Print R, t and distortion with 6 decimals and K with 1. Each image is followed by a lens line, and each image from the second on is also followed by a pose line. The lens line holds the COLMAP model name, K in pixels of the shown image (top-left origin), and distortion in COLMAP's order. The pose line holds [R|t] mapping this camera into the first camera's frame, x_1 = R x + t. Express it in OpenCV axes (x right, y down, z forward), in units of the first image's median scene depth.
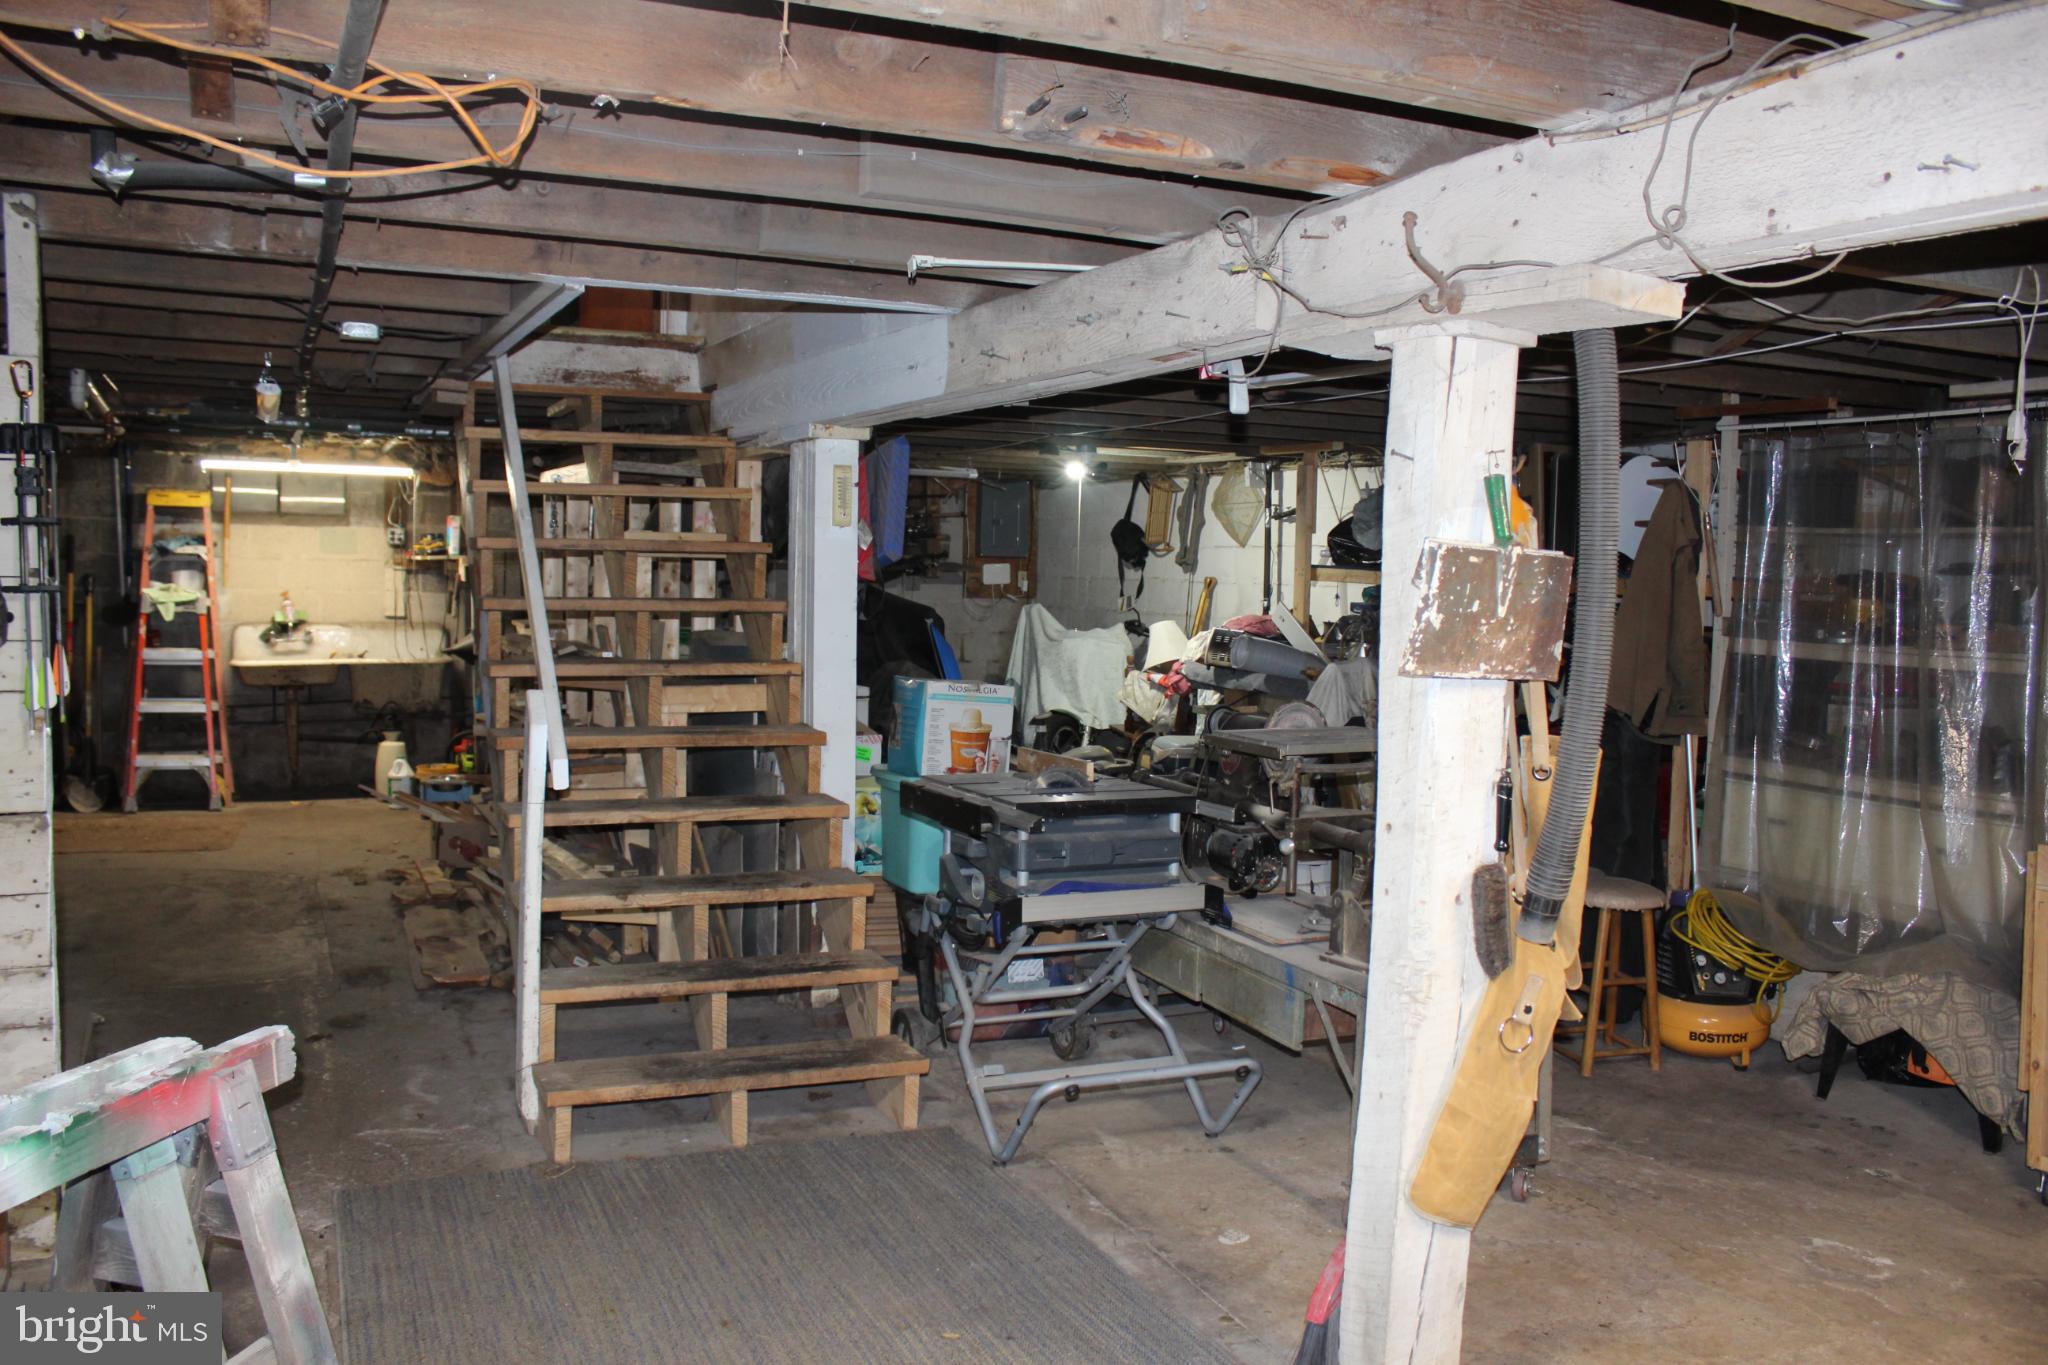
lens RADIAL K [[1672.8, 0, 1017.1], [0, 1672.8, 683.9], [0, 0, 1]] dist [-0.170509, 0.153545]
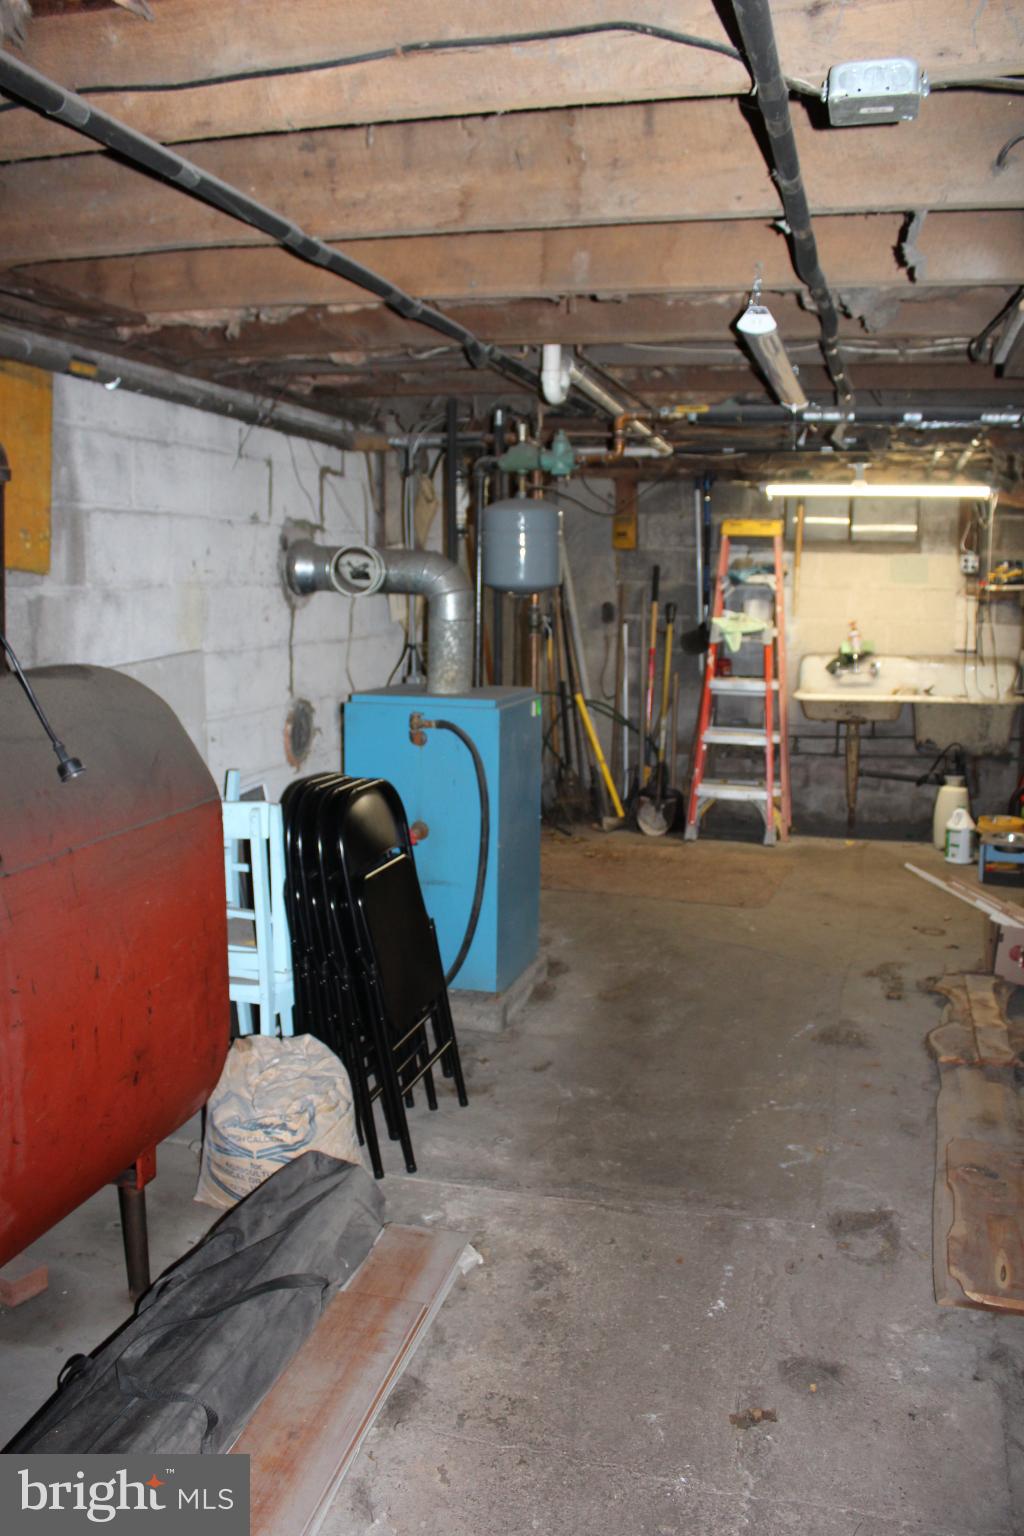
lens RADIAL K [[1254.6, 0, 512.0], [0, 1254.6, 768.0], [0, 0, 1]] dist [-0.170509, 0.153545]
pose [[0.751774, 0.079389, -0.654625, -0.115935], [-0.031333, 0.995906, 0.084795, -0.026933], [0.658676, -0.043236, 0.751183, 0.315512]]
